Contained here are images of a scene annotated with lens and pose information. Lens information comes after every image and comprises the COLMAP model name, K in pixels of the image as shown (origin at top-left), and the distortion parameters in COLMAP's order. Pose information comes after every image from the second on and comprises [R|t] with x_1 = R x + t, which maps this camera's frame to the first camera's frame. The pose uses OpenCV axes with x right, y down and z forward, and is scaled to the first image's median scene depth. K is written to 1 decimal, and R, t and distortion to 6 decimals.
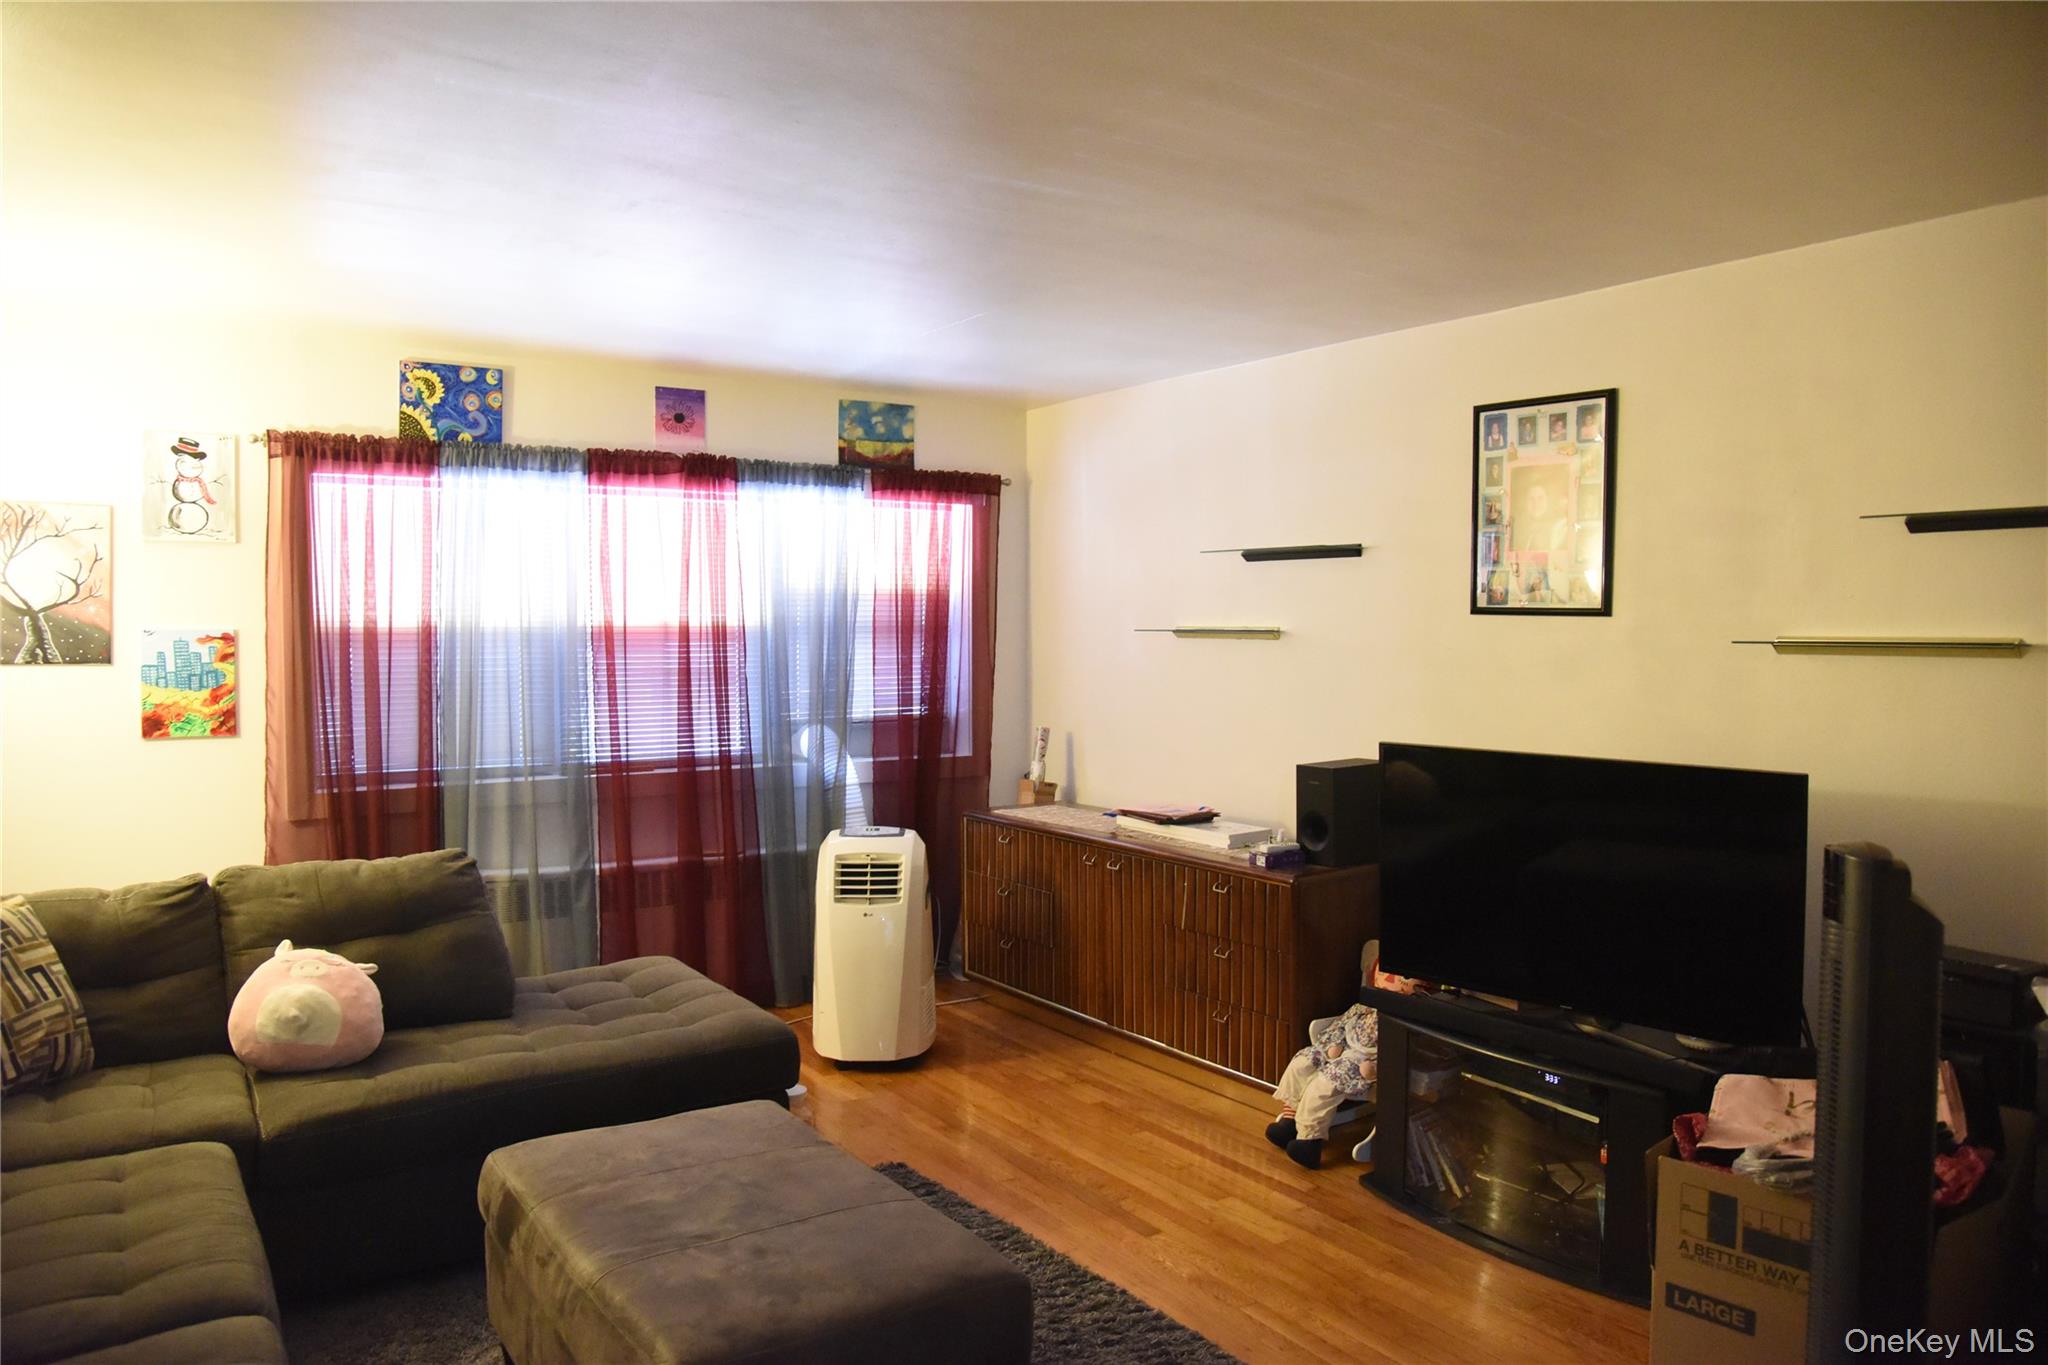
lens RADIAL K [[1419.8, 0, 1027.9], [0, 1419.8, 683.1], [0, 0, 1]] dist [-0.118708, 0.057586]
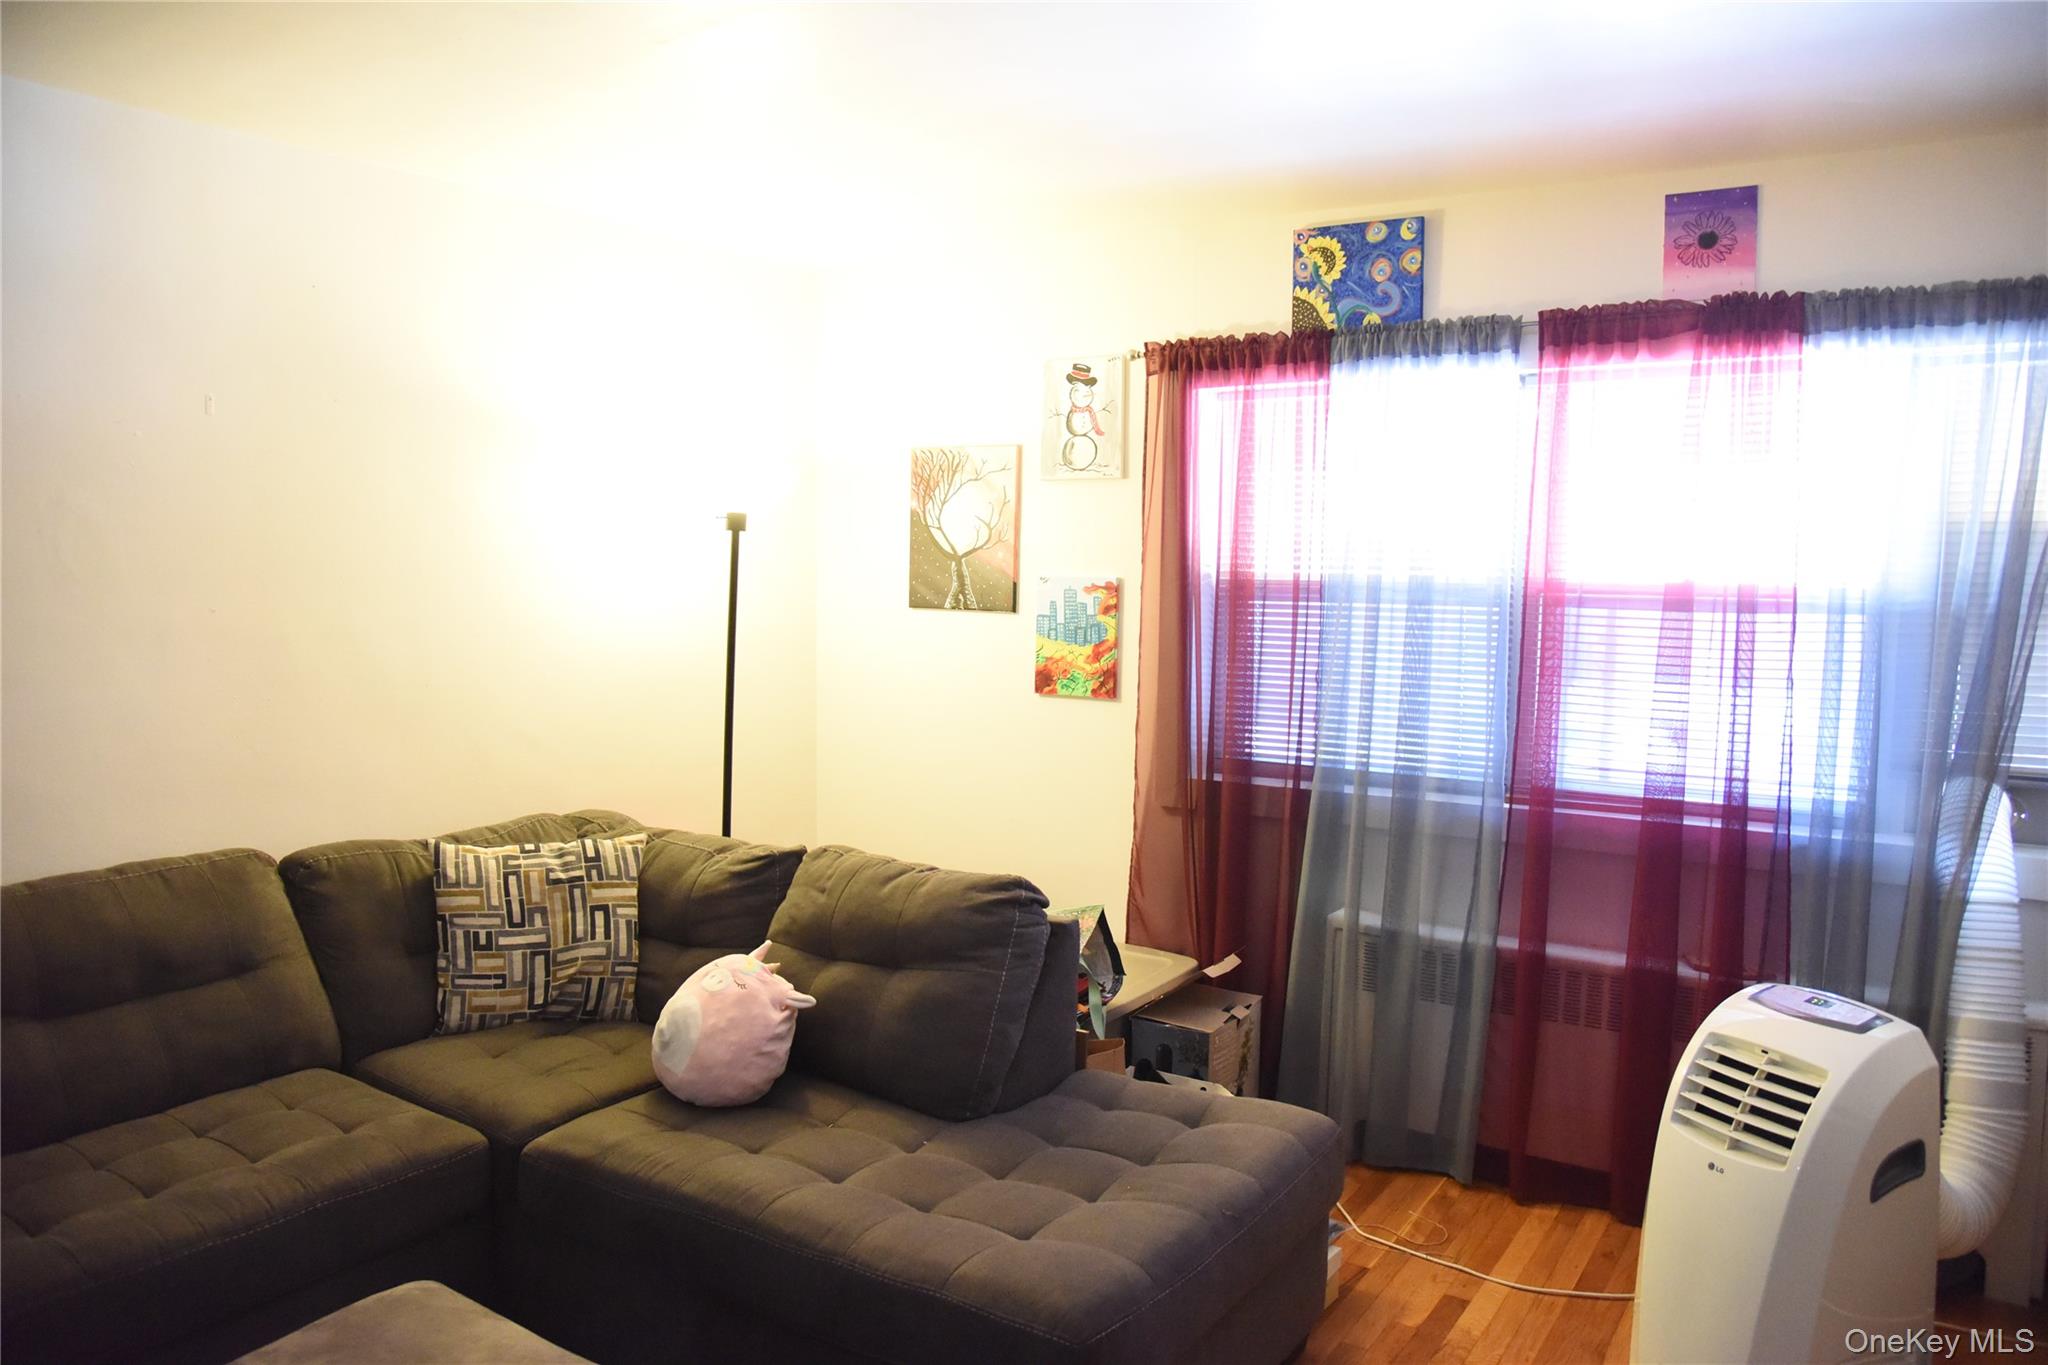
lens RADIAL K [[1419.8, 0, 1019.2], [0, 1419.8, 674.3], [0, 0, 1]] dist [-0.118708, 0.057586]
pose [[0.372236, 0.072037, -0.925338, 0.229514], [-0.048217, 0.997138, 0.058231, -0.026580], [0.926885, 0.022942, 0.374644, 0.587397]]
